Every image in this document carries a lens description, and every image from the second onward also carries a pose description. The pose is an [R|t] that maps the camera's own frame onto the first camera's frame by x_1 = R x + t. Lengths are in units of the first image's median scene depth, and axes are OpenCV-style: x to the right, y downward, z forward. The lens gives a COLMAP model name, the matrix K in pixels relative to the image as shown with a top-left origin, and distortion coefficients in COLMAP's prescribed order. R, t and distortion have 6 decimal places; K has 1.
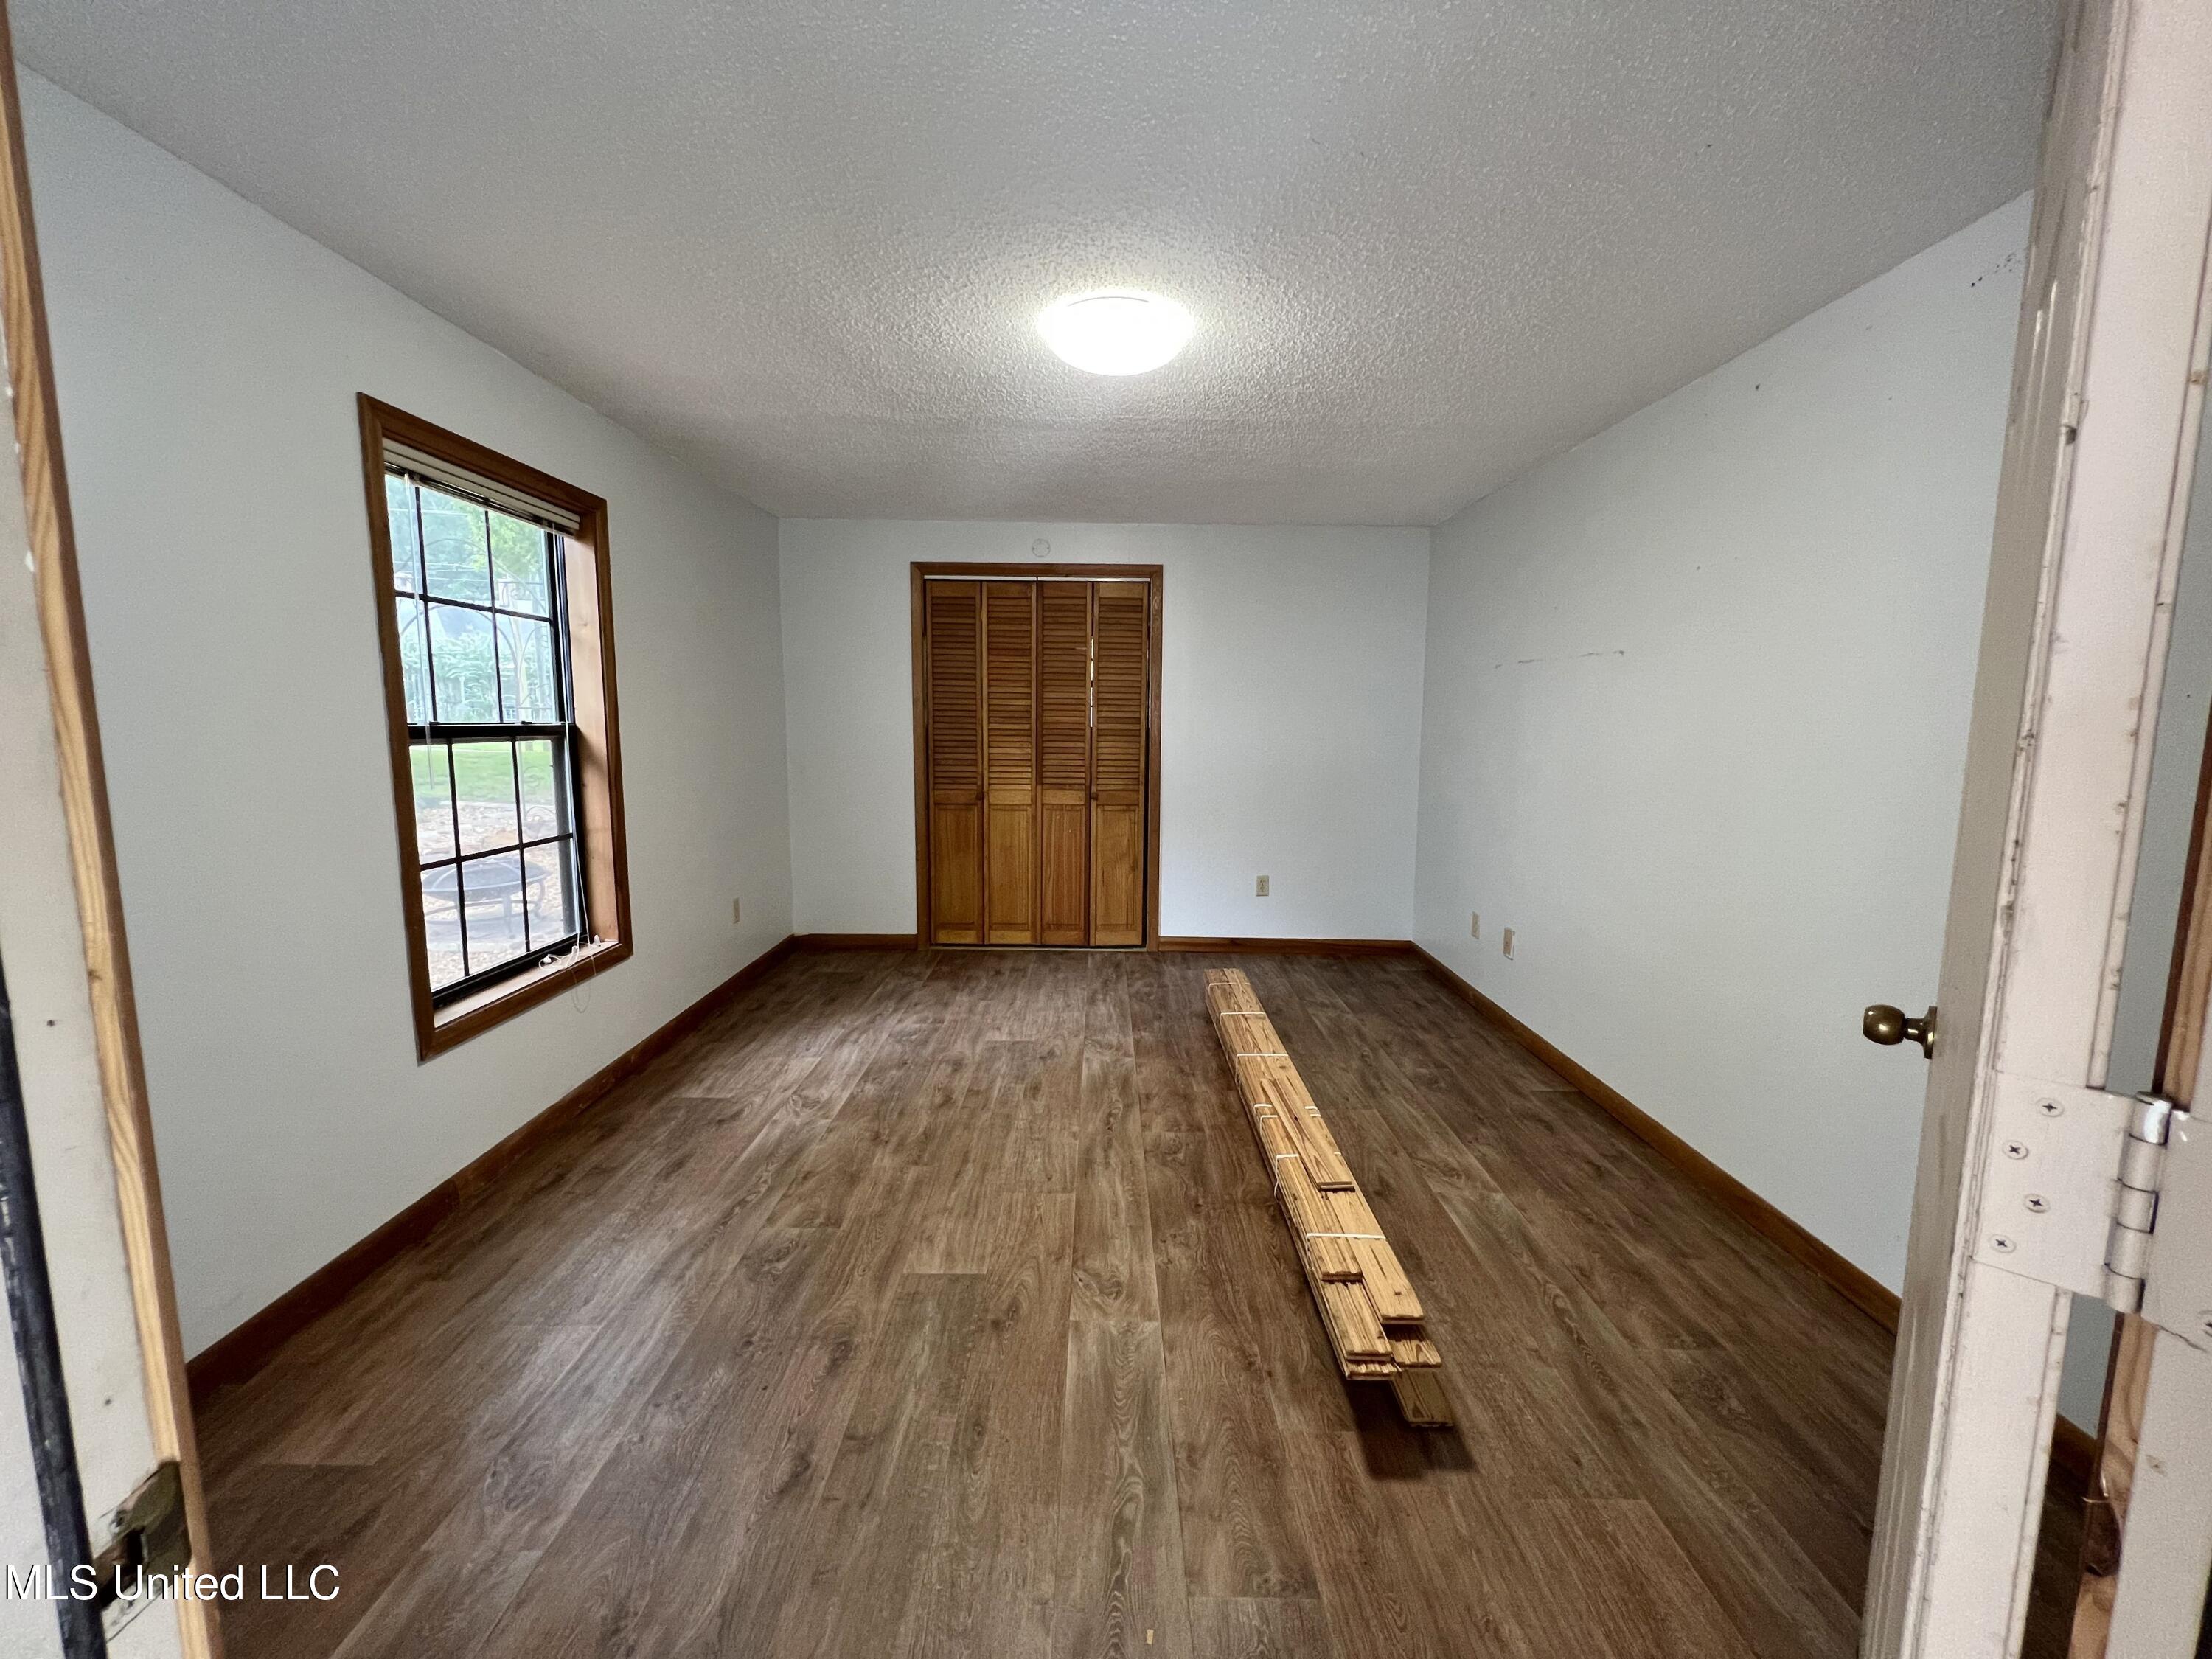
lens RADIAL K [[897.0, 0, 1114.0], [0, 897.0, 825.7], [0, 0, 1]] dist [-0.000487, 0.000416]
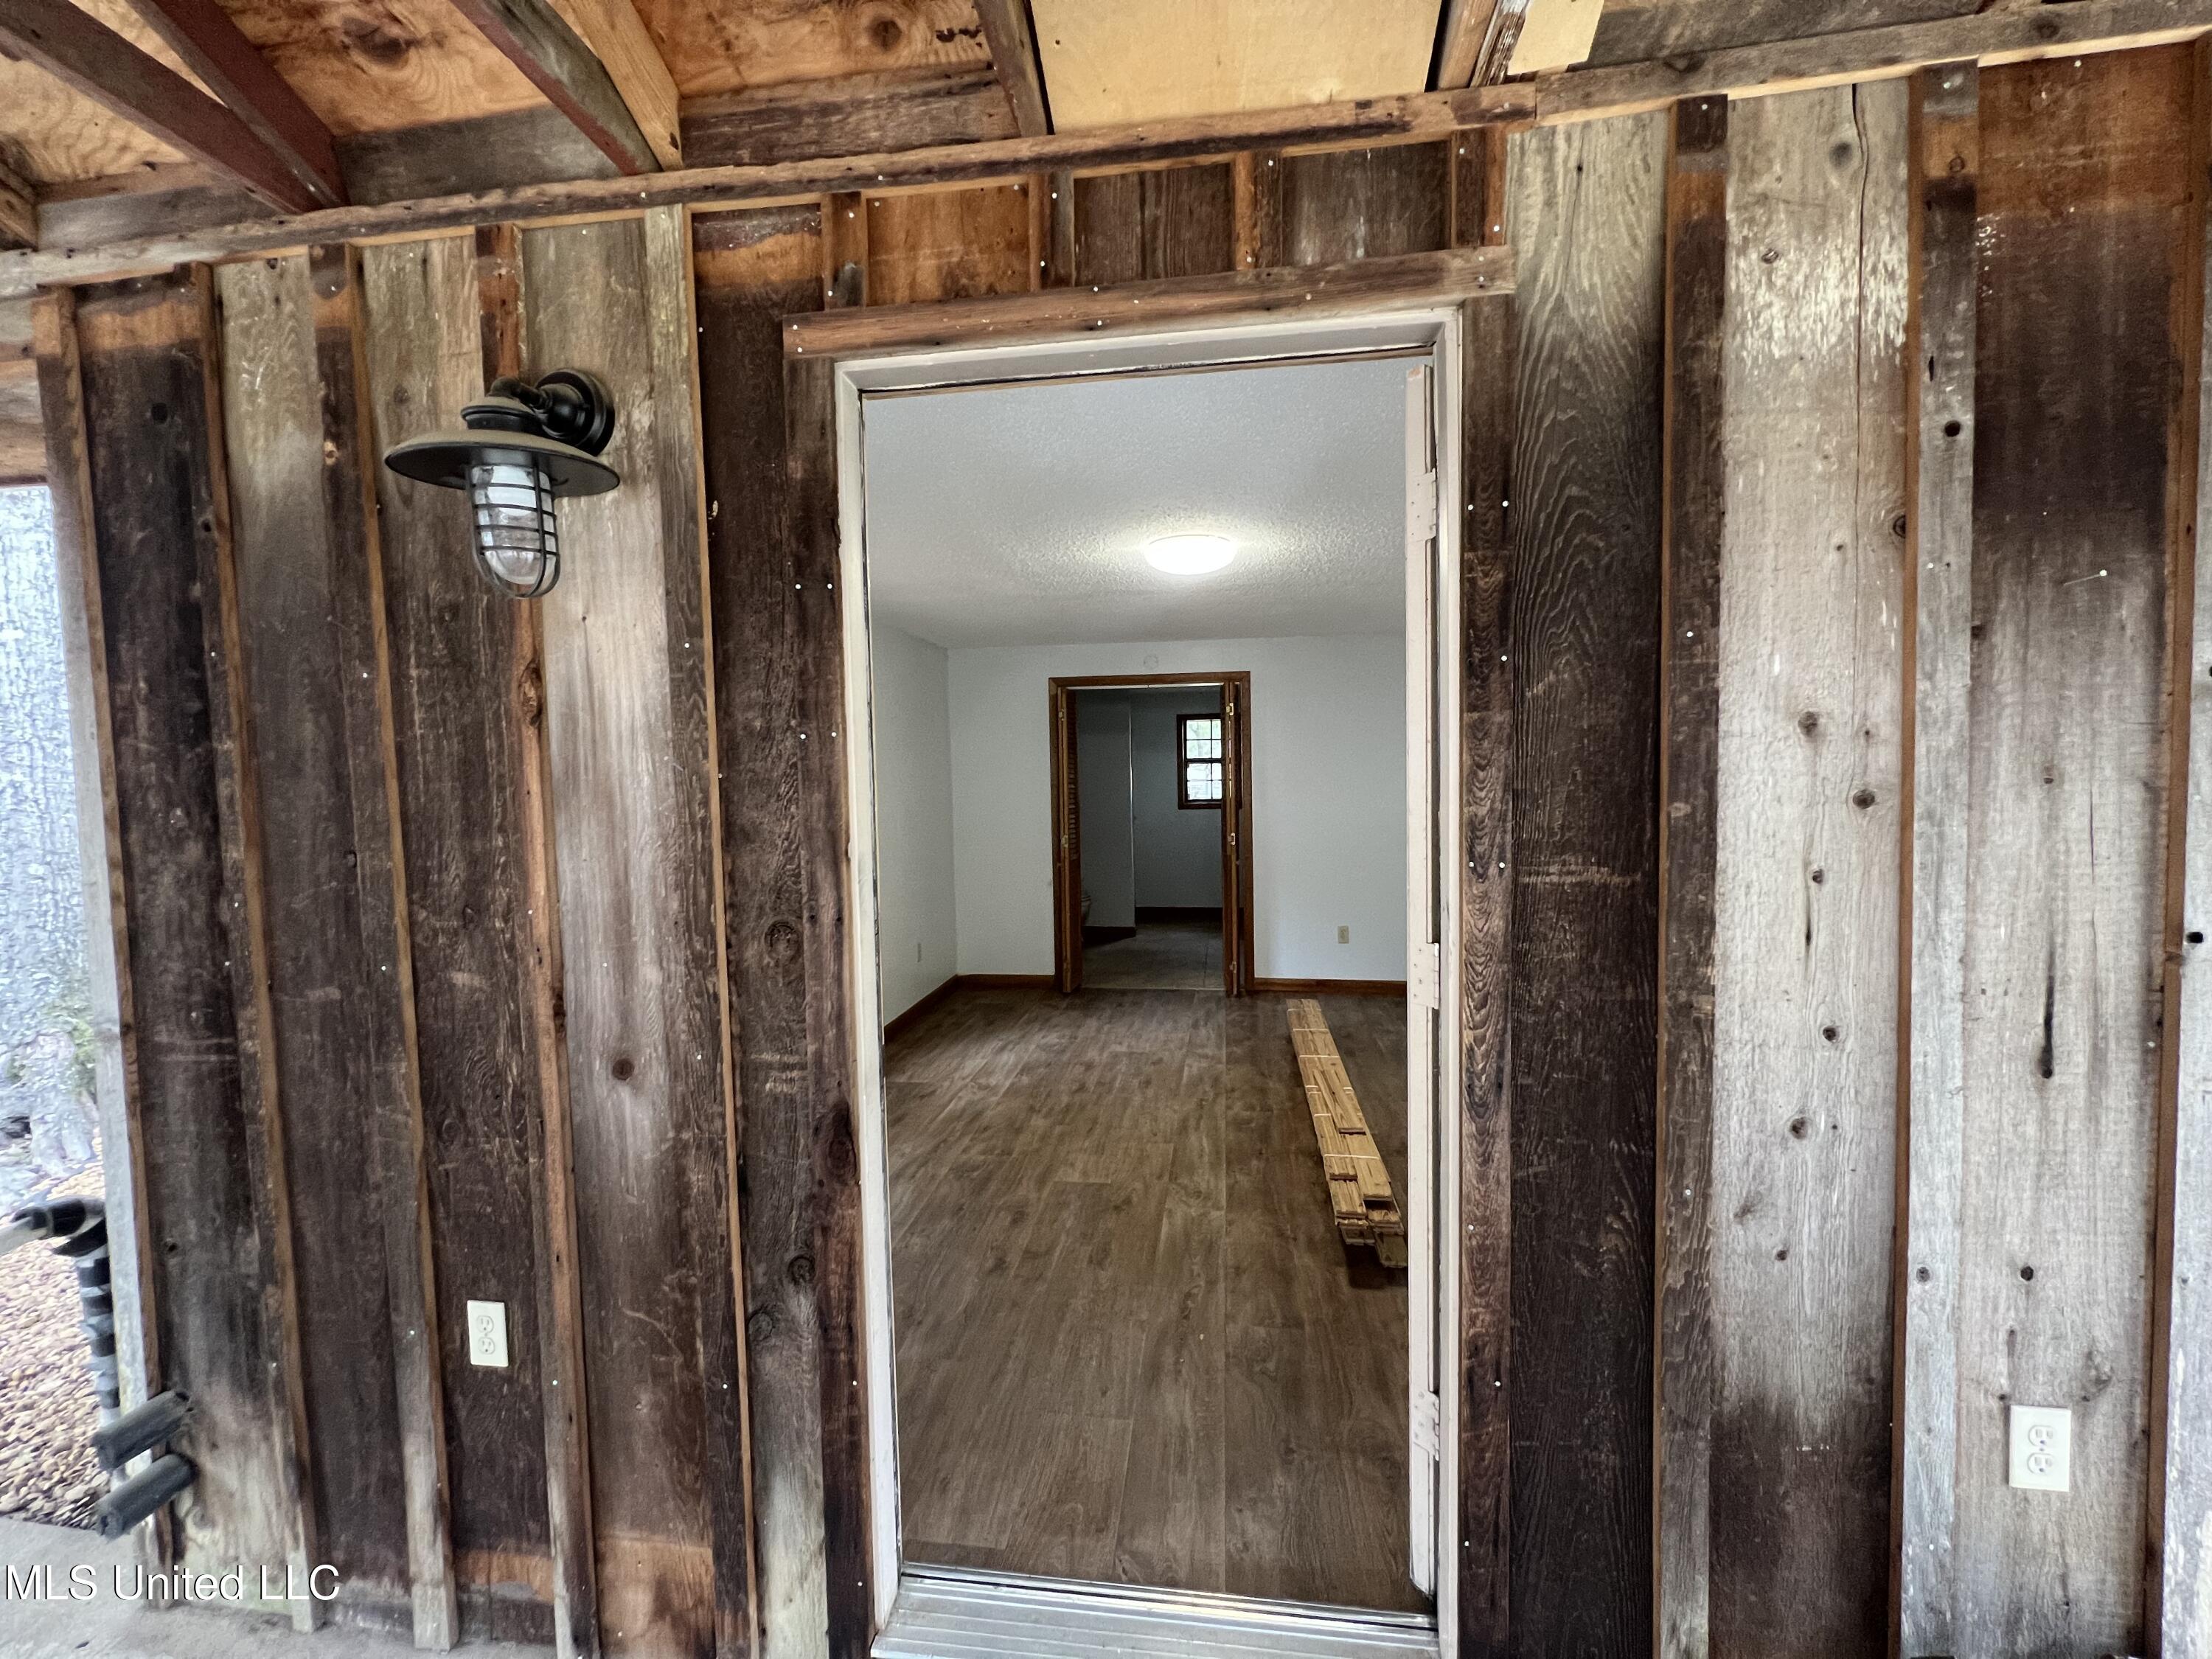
lens RADIAL K [[897.0, 0, 1104.1], [0, 897.0, 829.5], [0, 0, 1]] dist [-0.000487, 0.000416]
pose [[0.988570, -0.018963, -0.149565, 0.064832], [0.008696, 0.997578, -0.069007, 0.015331], [0.150511, 0.066918, 0.986341, -0.404965]]
